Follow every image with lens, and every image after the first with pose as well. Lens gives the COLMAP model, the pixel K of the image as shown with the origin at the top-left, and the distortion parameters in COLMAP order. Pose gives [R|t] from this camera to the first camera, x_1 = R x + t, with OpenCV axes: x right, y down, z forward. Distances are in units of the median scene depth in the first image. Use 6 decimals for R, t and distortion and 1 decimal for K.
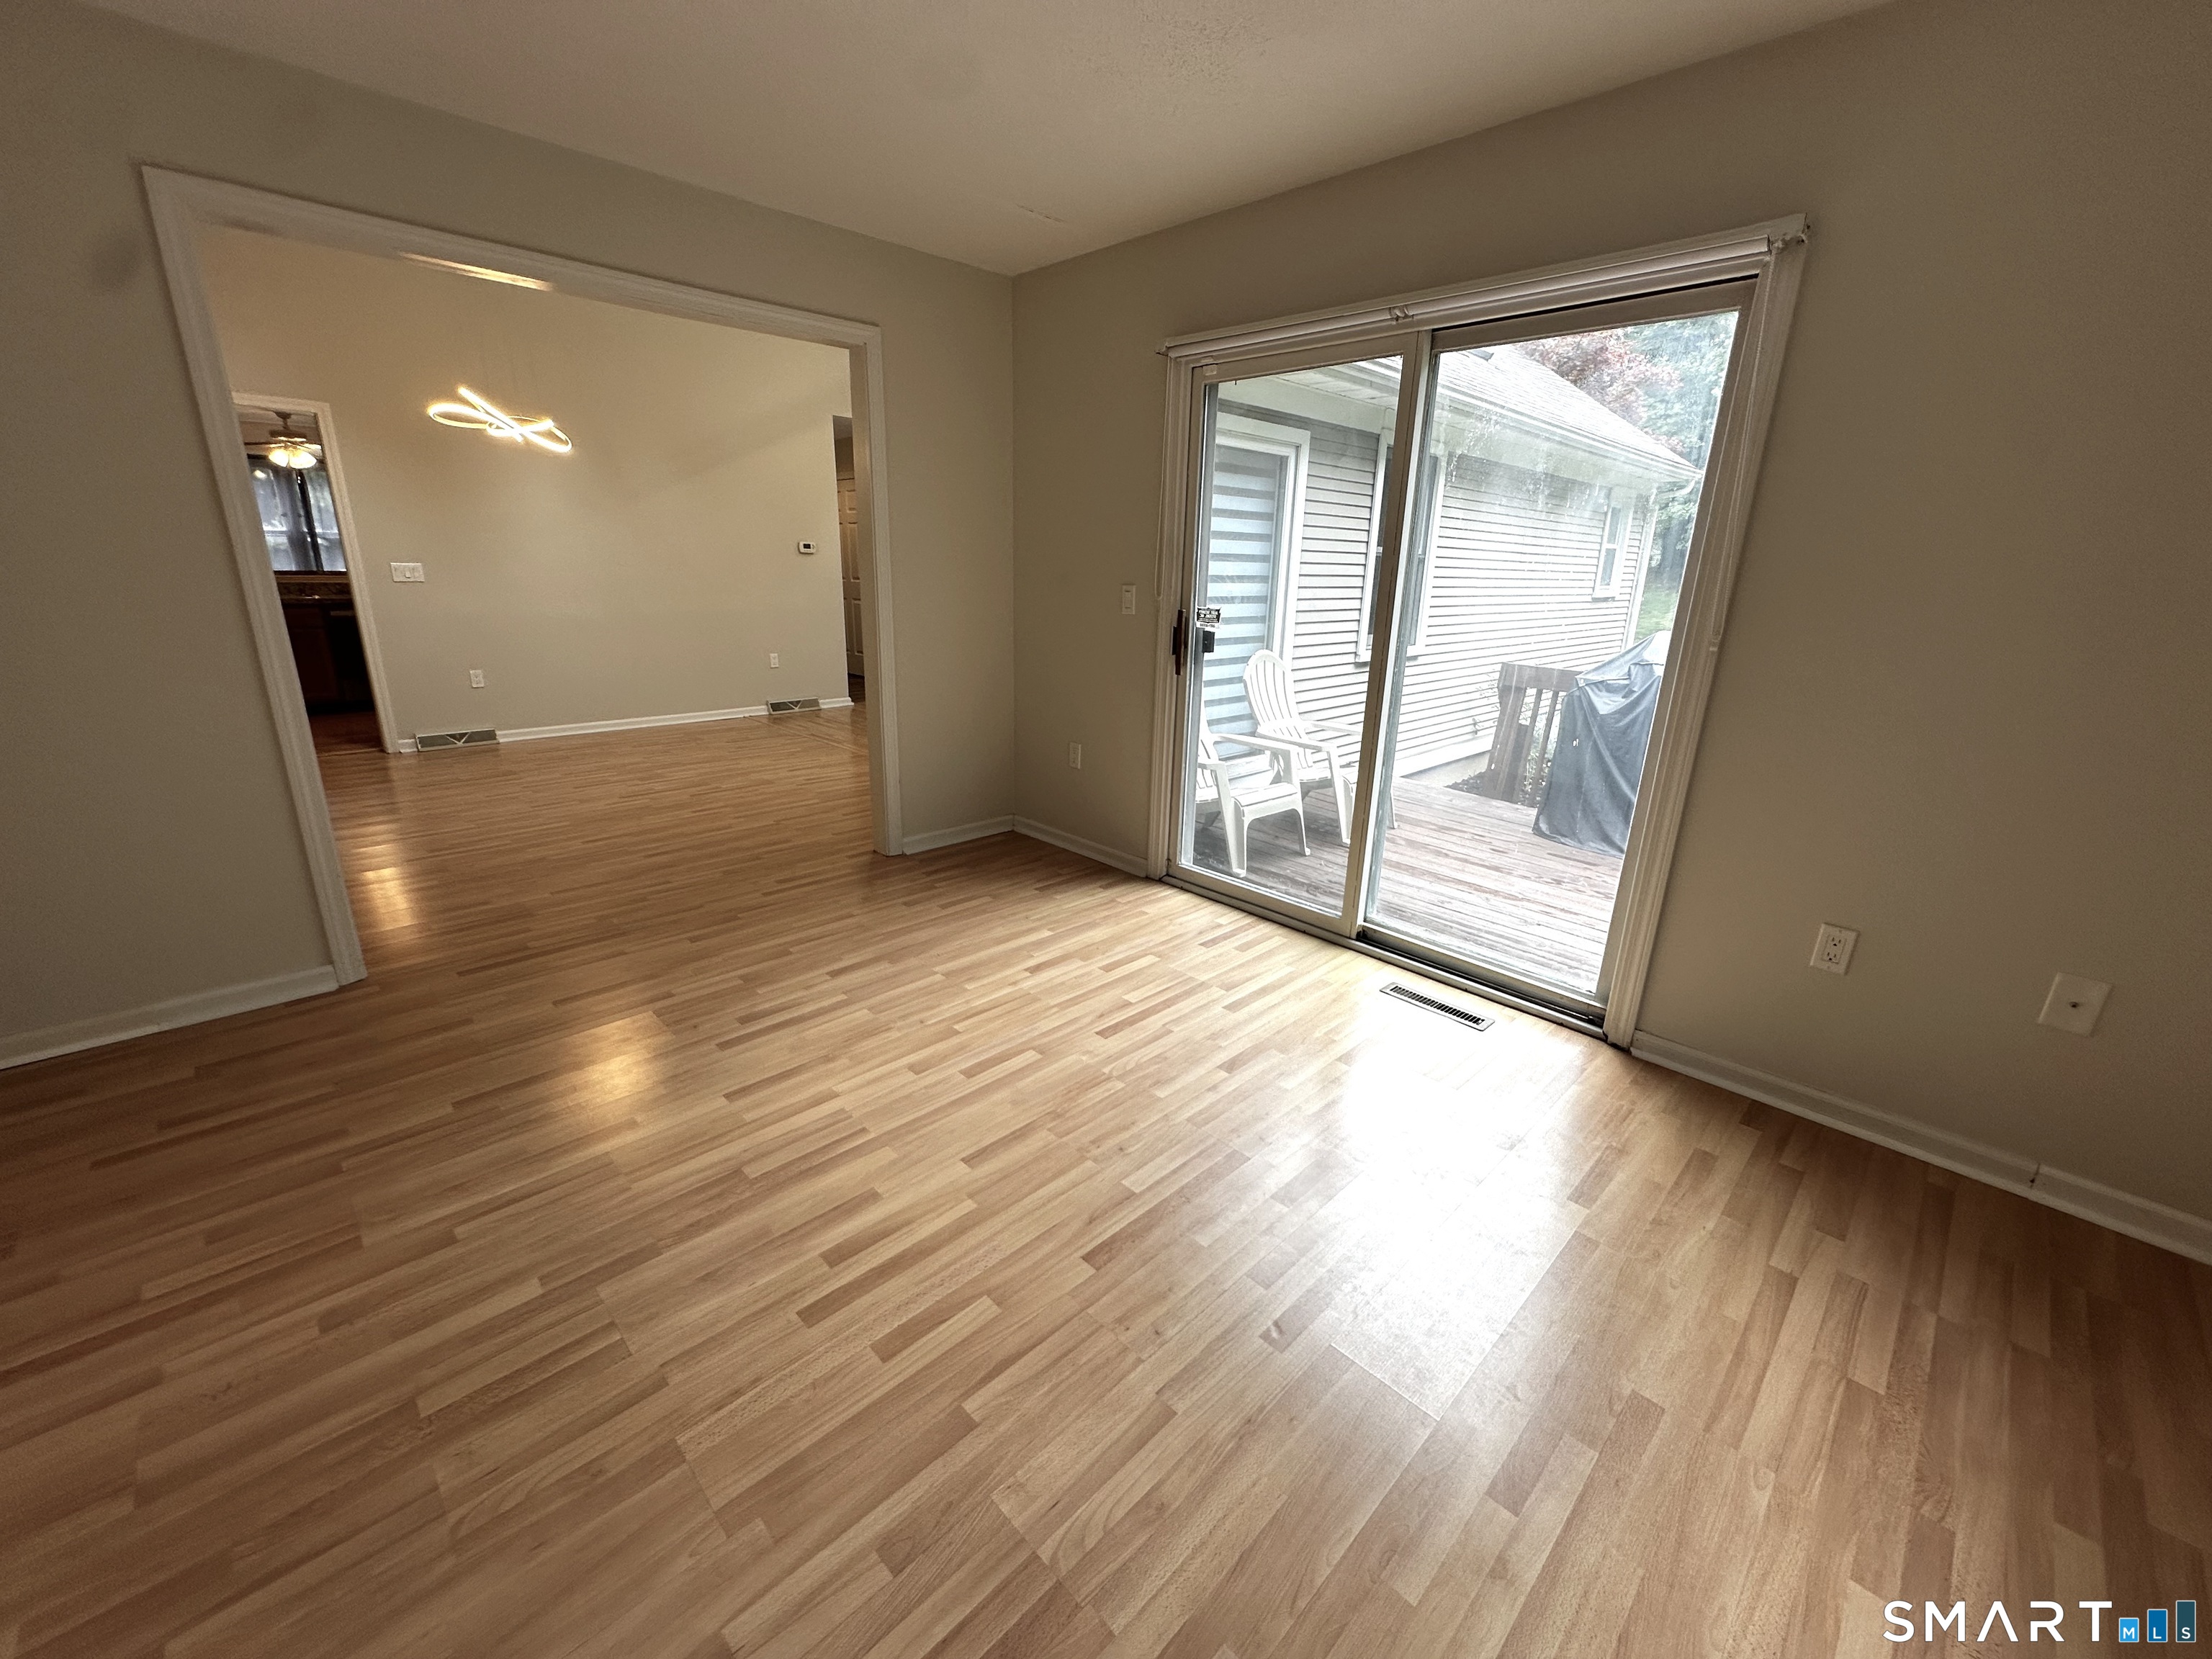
lens RADIAL K [[886.8, 0, 1106.0], [0, 886.8, 829.5], [0, 0, 1]] dist [-0.006743, 0.000708]
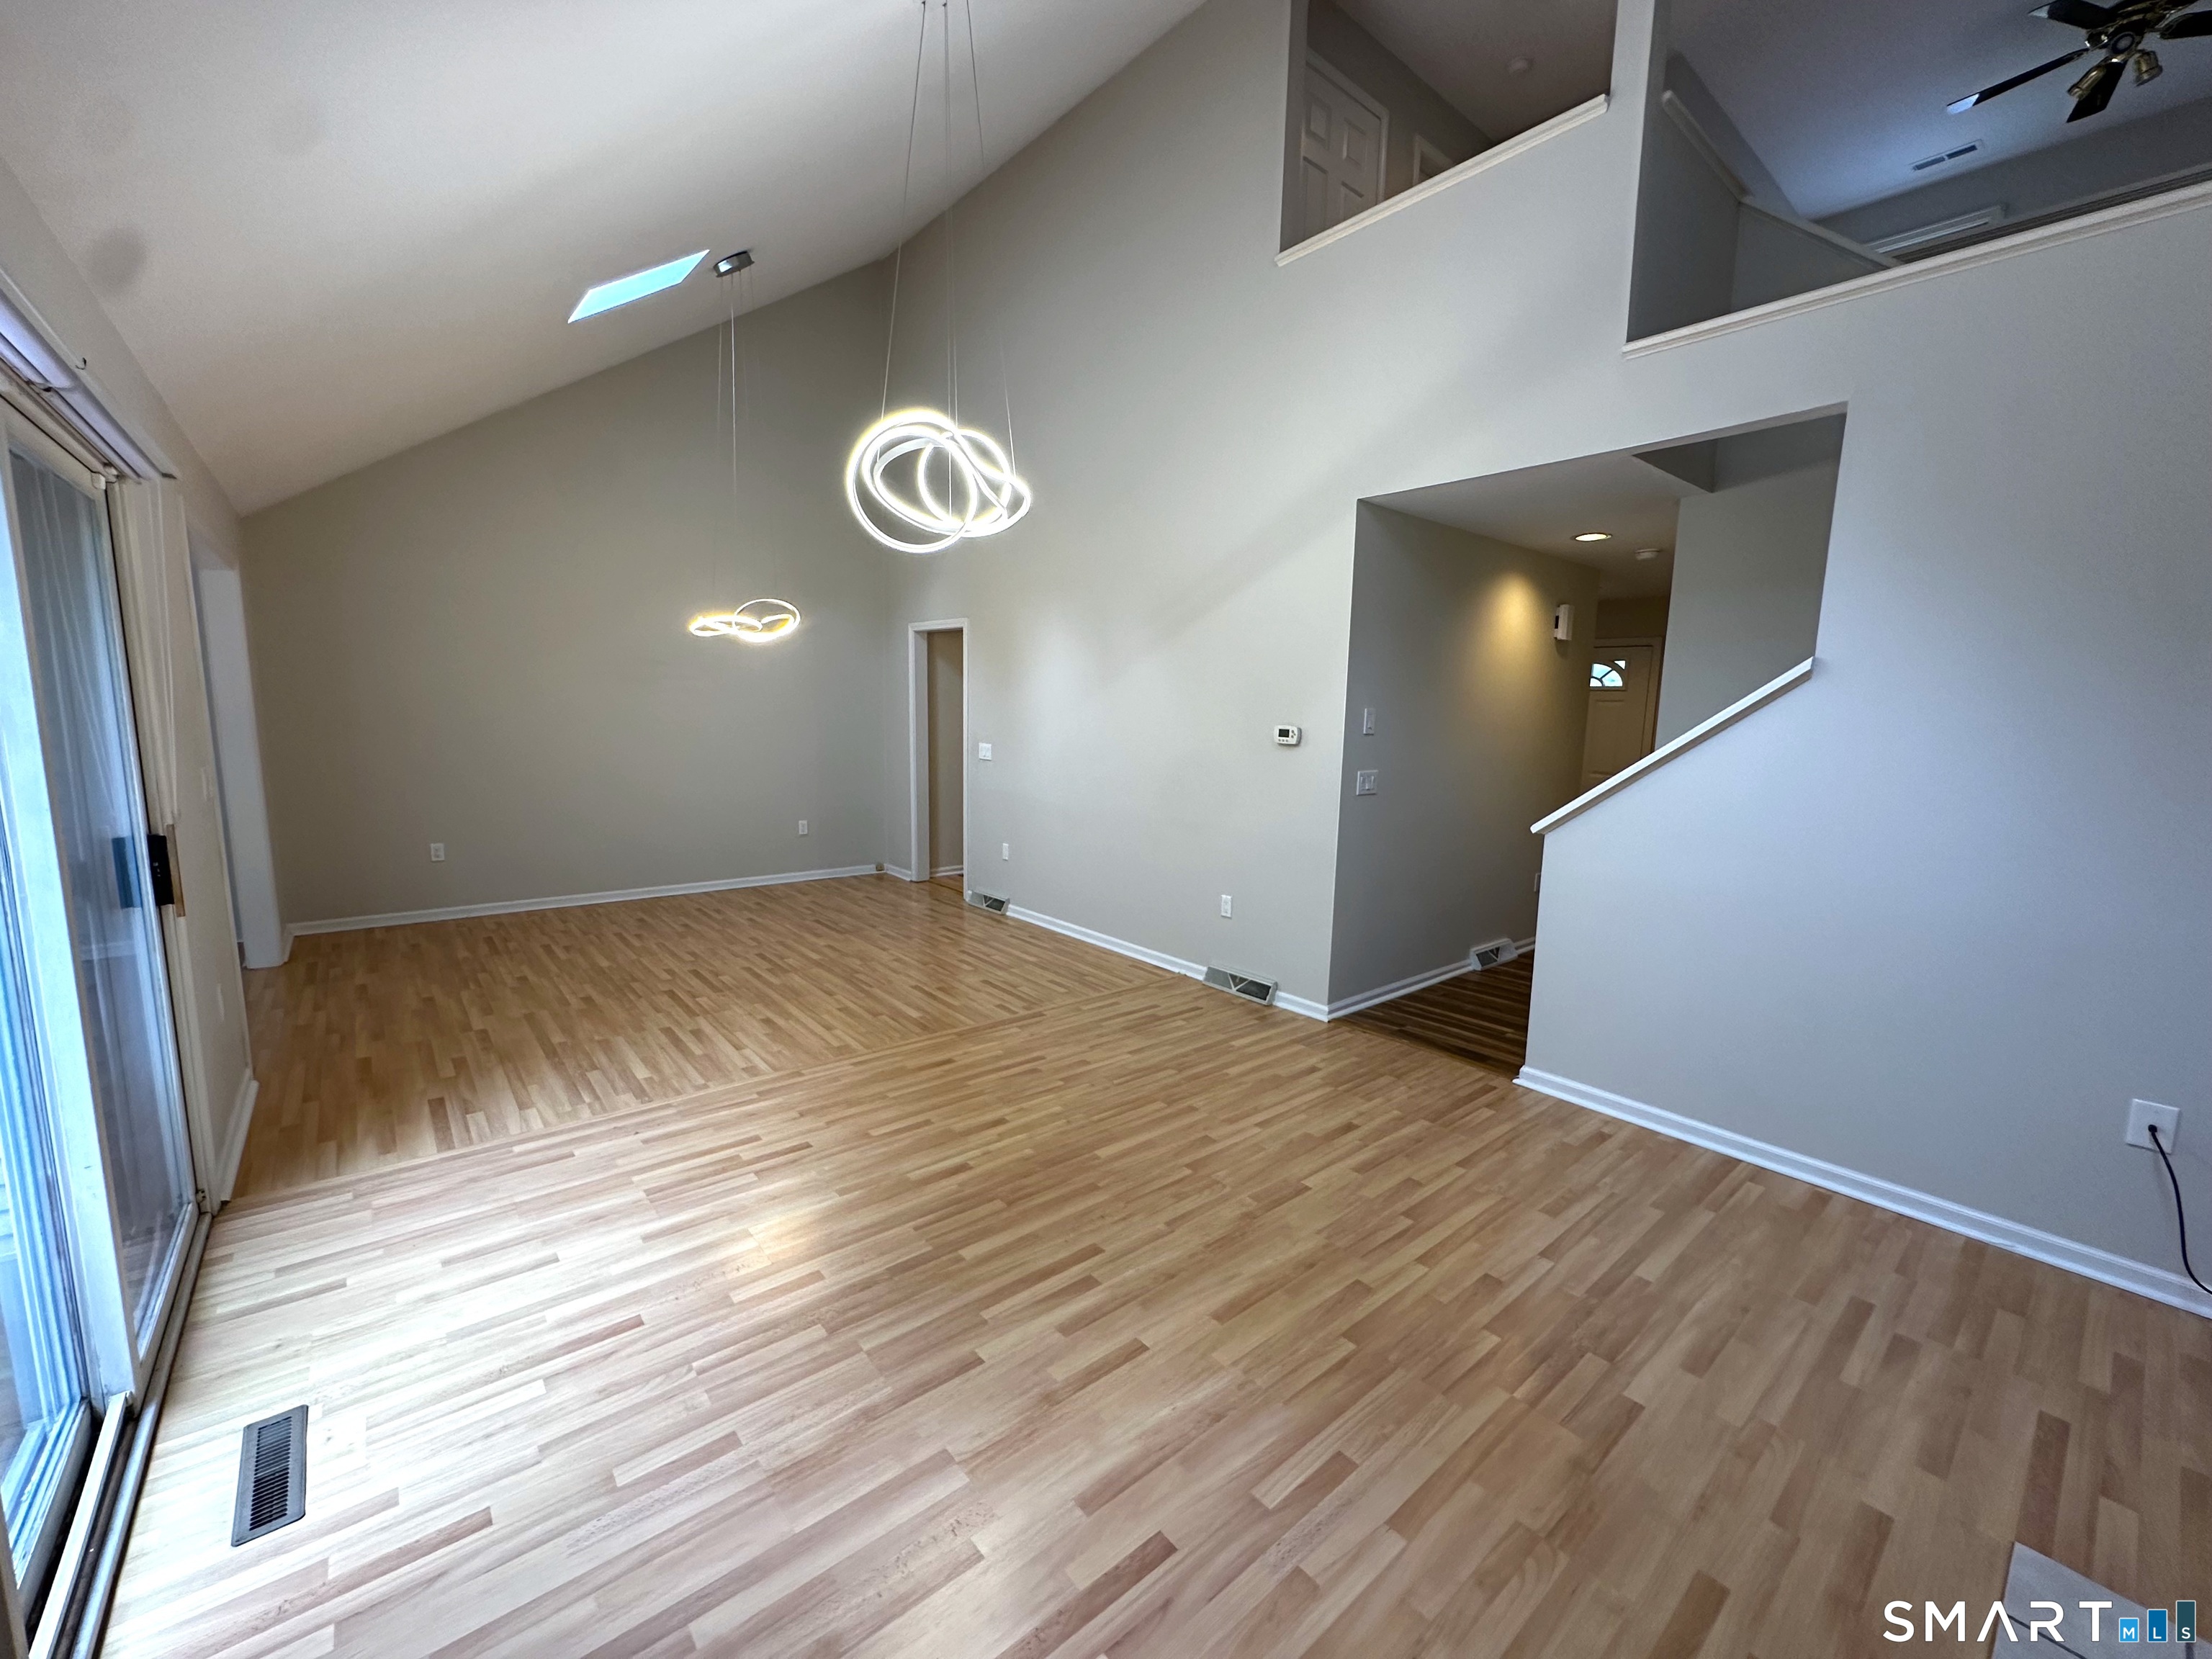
lens RADIAL K [[886.8, 0, 1106.0], [0, 886.8, 829.5], [0, 0, 1]] dist [-0.006743, 0.000708]
pose [[-0.078142, 0.112509, -0.990573, 0.735703], [-0.307850, 0.942329, 0.131314, -0.869113], [0.948220, 0.315210, -0.039000, 2.696778]]
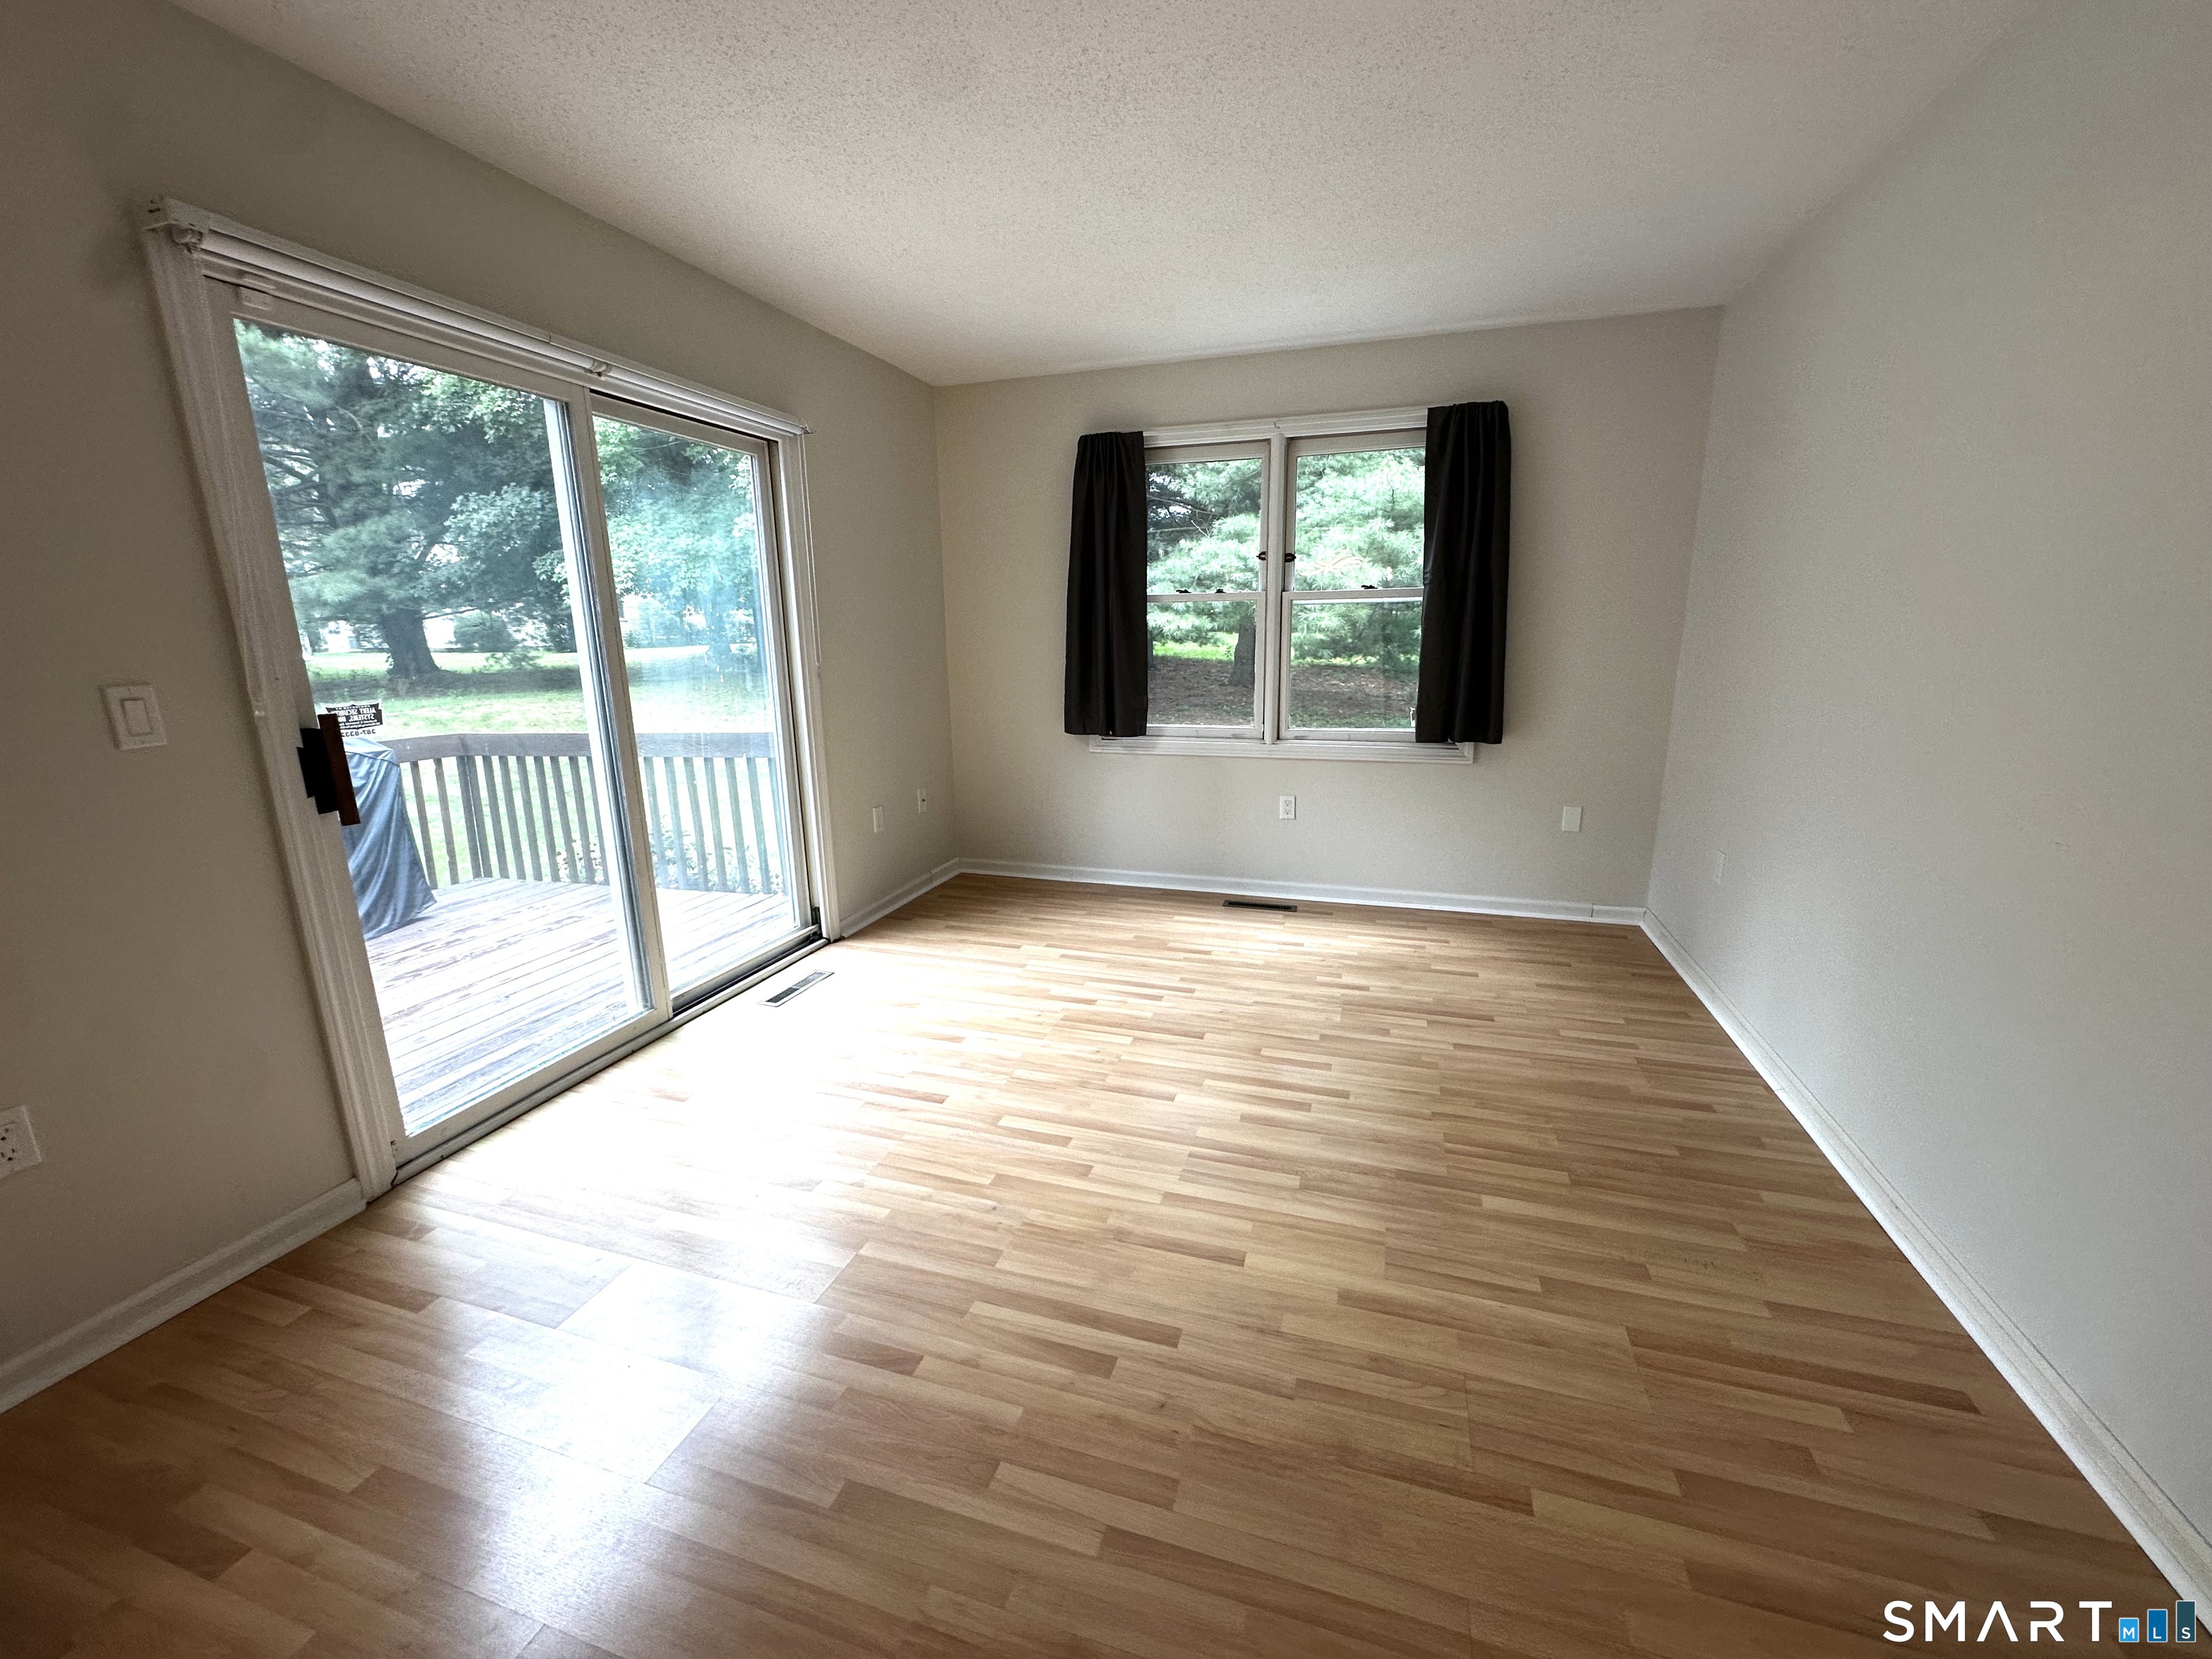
lens RADIAL K [[878.5, 0, 1106.0], [0, 878.5, 829.5], [0, 0, 1]] dist [-0.002581, 0.000072]
pose [[-0.465245, -0.217902, 0.857943, -0.842739], [0.257726, 0.893891, 0.366792, -0.339431], [-0.846832, 0.391763, -0.359719, 1.061514]]
